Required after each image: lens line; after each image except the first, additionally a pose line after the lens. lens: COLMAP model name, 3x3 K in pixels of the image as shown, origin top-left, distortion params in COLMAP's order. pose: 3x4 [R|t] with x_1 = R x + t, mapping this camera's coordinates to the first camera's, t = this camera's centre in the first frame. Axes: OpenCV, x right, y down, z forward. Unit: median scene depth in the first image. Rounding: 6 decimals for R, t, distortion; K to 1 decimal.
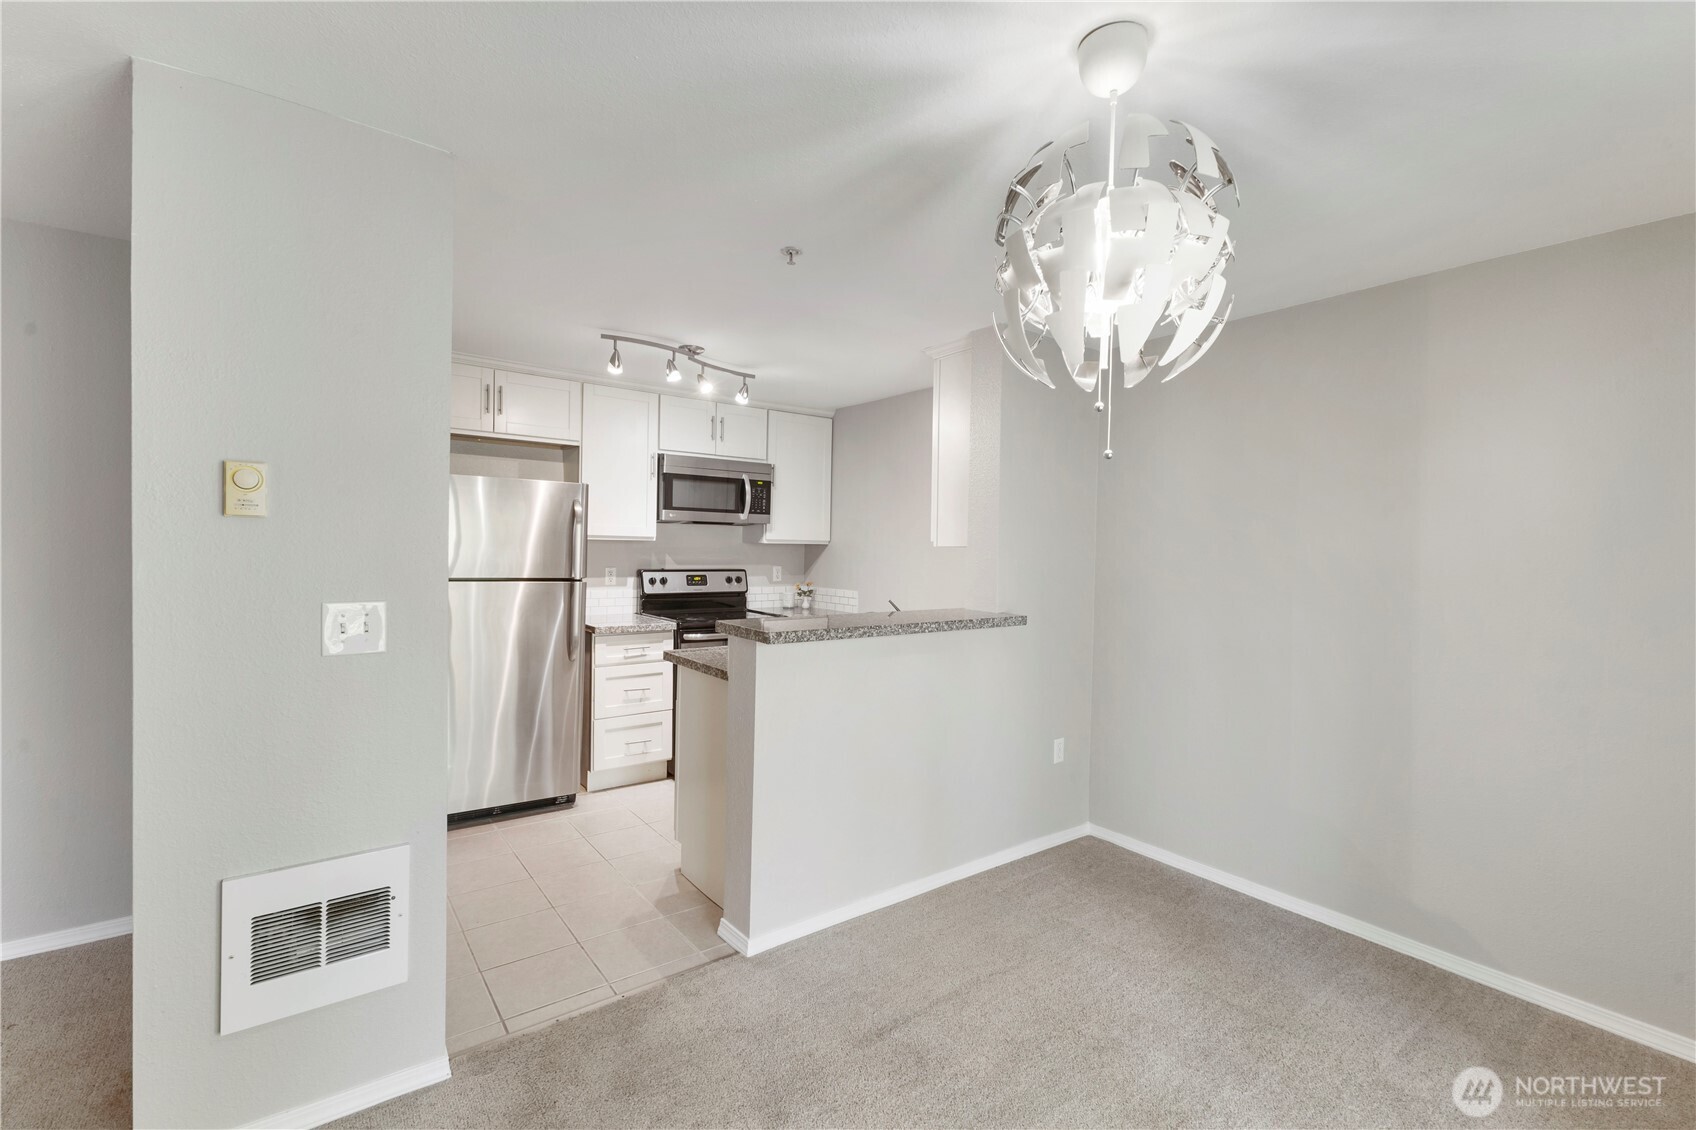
lens RADIAL K [[745.8, 0, 844.2], [0, 745.8, 534.7], [0, 0, 1]] dist [0.012680, -0.004090]
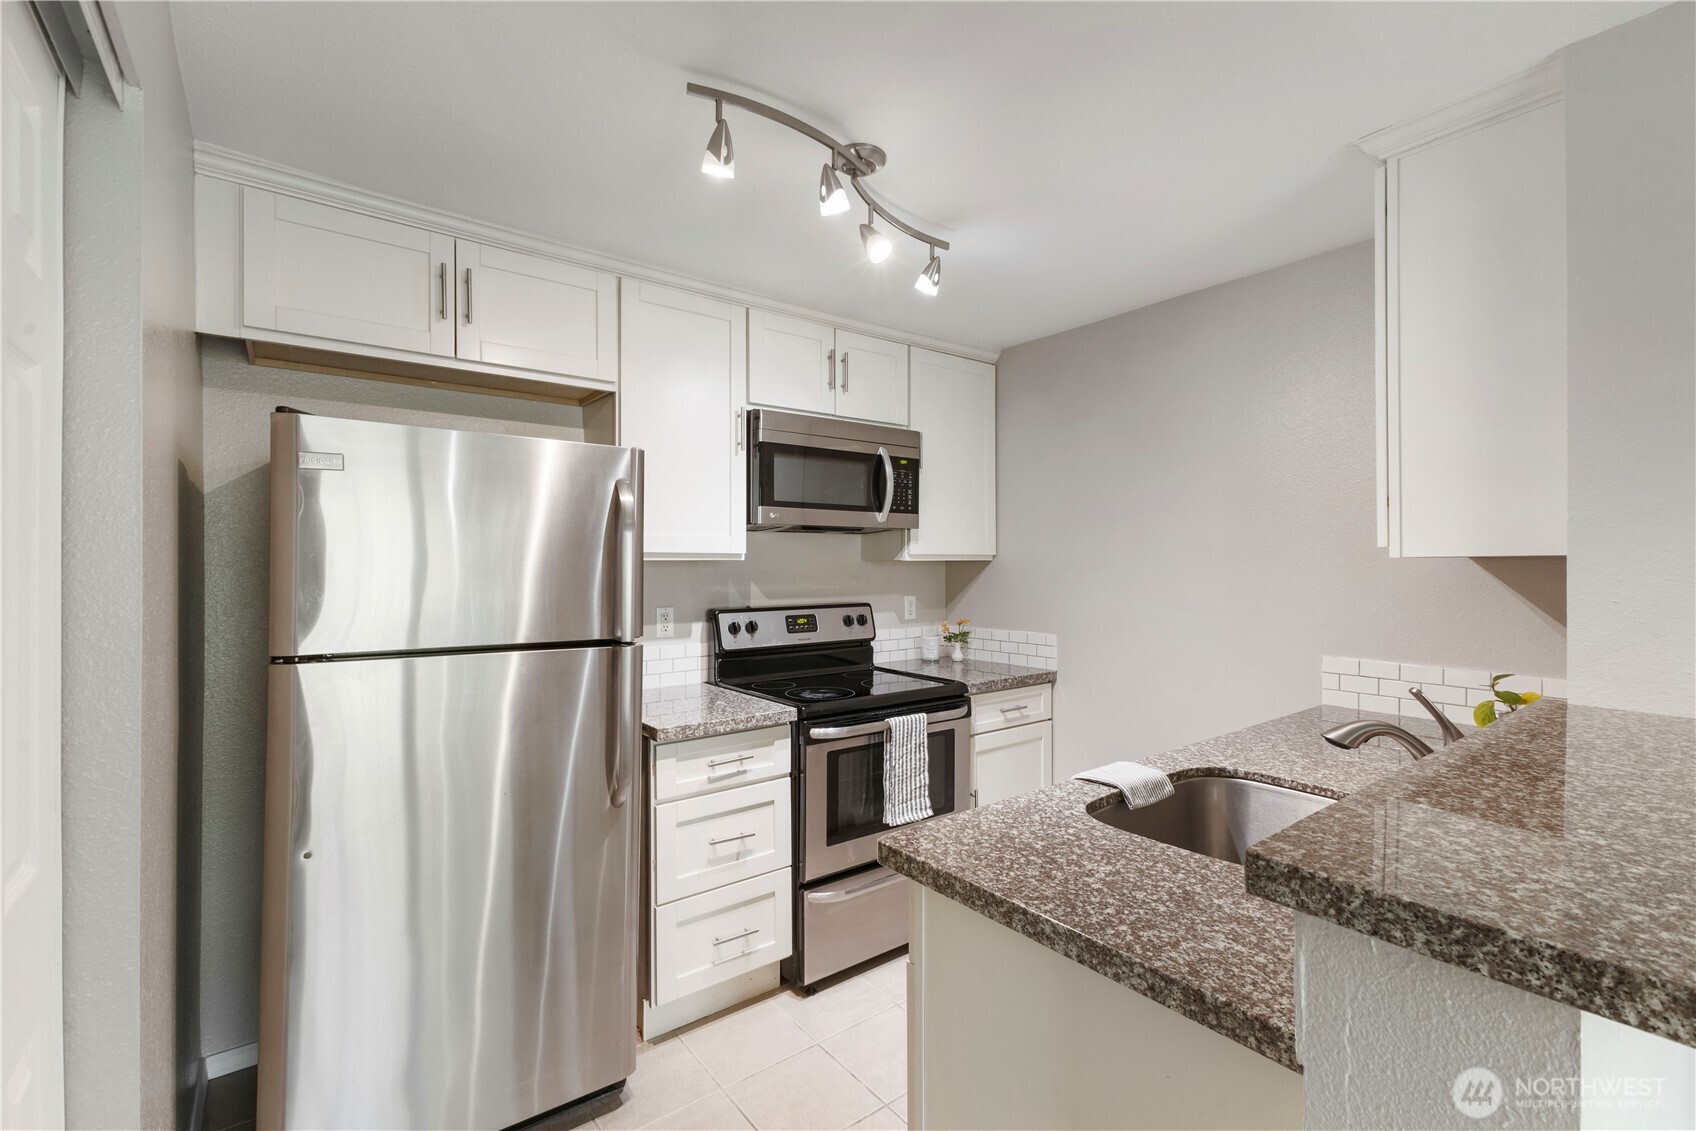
lens RADIAL K [[745.8, 0, 842.6], [0, 745.8, 539.5], [0, 0, 1]] dist [0.012680, -0.004090]
pose [[0.999735, -0.022447, 0.005096, -0.181464], [0.022530, 0.999602, -0.016951, 0.003365], [-0.004713, 0.017061, 0.999843, 0.424910]]
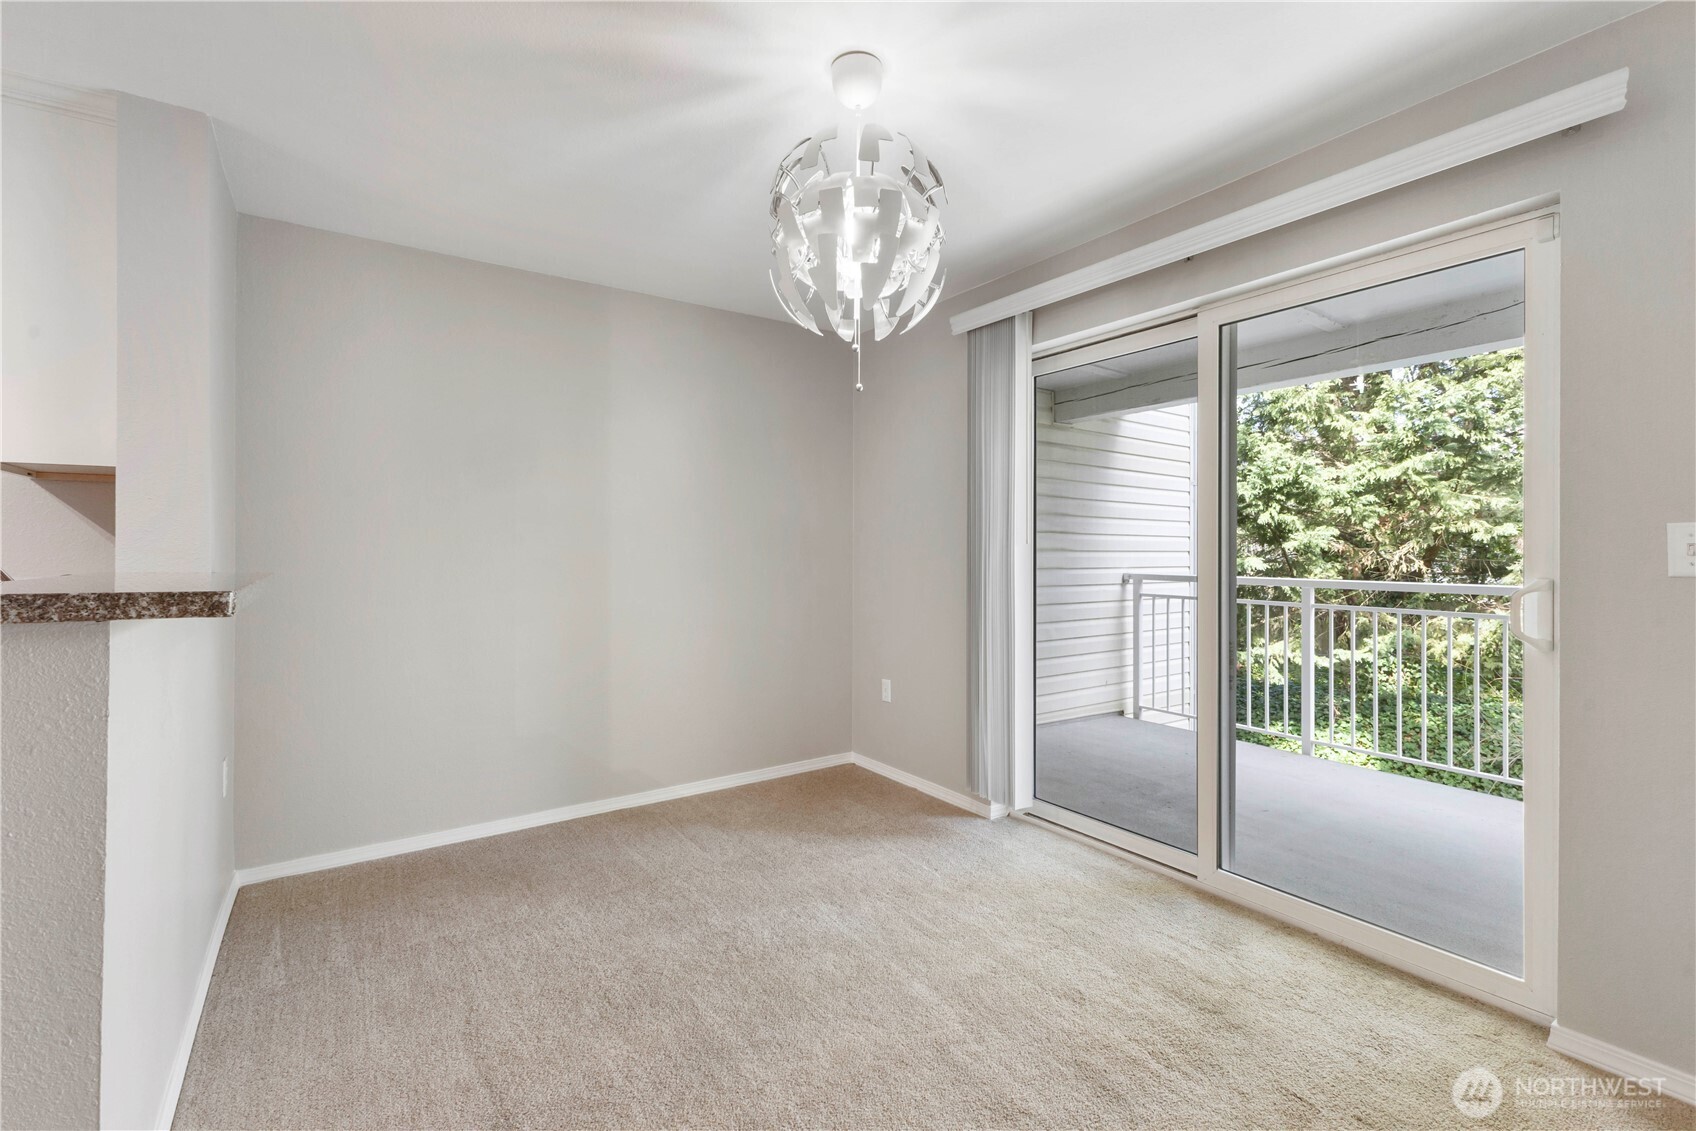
lens RADIAL K [[745.8, 0, 846.4], [0, 745.8, 563.9], [0, 0, 1]] dist [0.012680, -0.004090]
pose [[0.034371, -0.032884, 0.998868, -0.287518], [-0.012271, 0.999369, 0.033322, 0.046599], [-0.999334, -0.013402, 0.033946, 0.311555]]
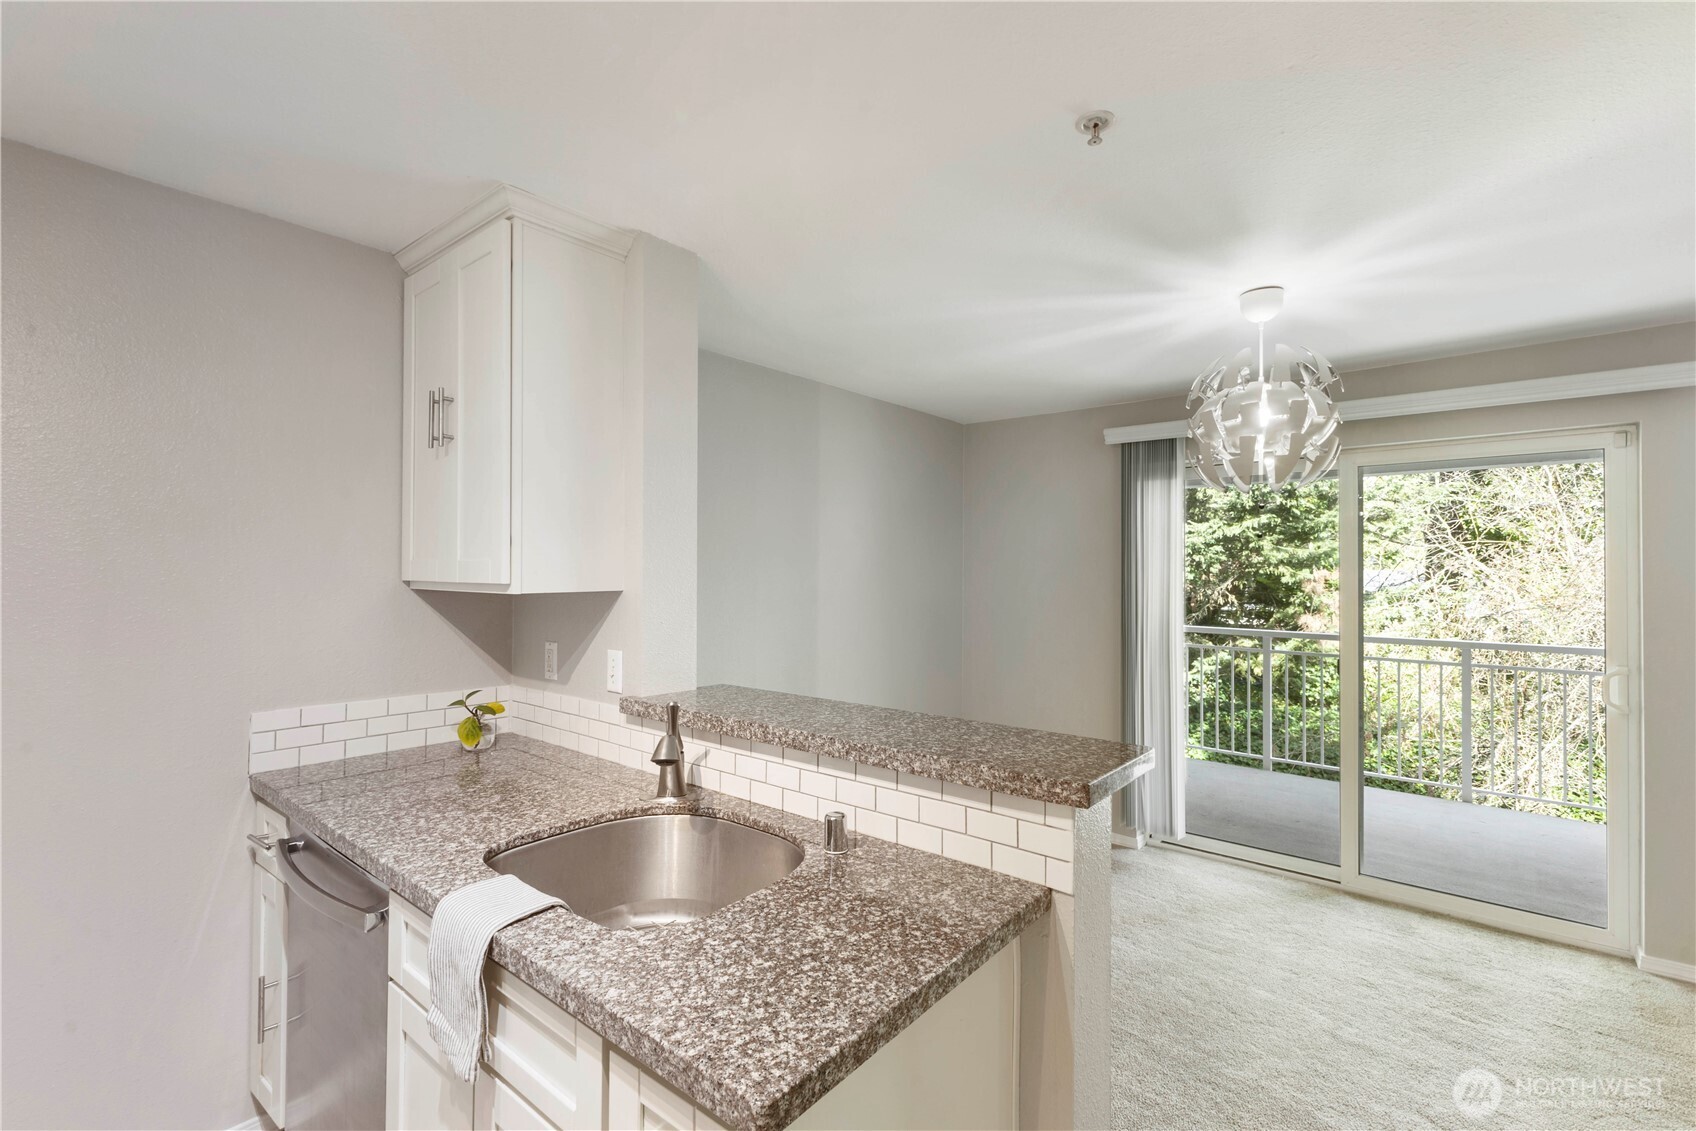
lens RADIAL K [[745.8, 0, 846.8], [0, 745.8, 567.8], [0, 0, 1]] dist [0.012680, -0.004090]
pose [[-0.239010, -0.014616, 0.970907, -0.324232], [-0.021821, 0.999715, 0.009678, -0.008849], [-0.970772, -0.018873, -0.239260, 0.712705]]
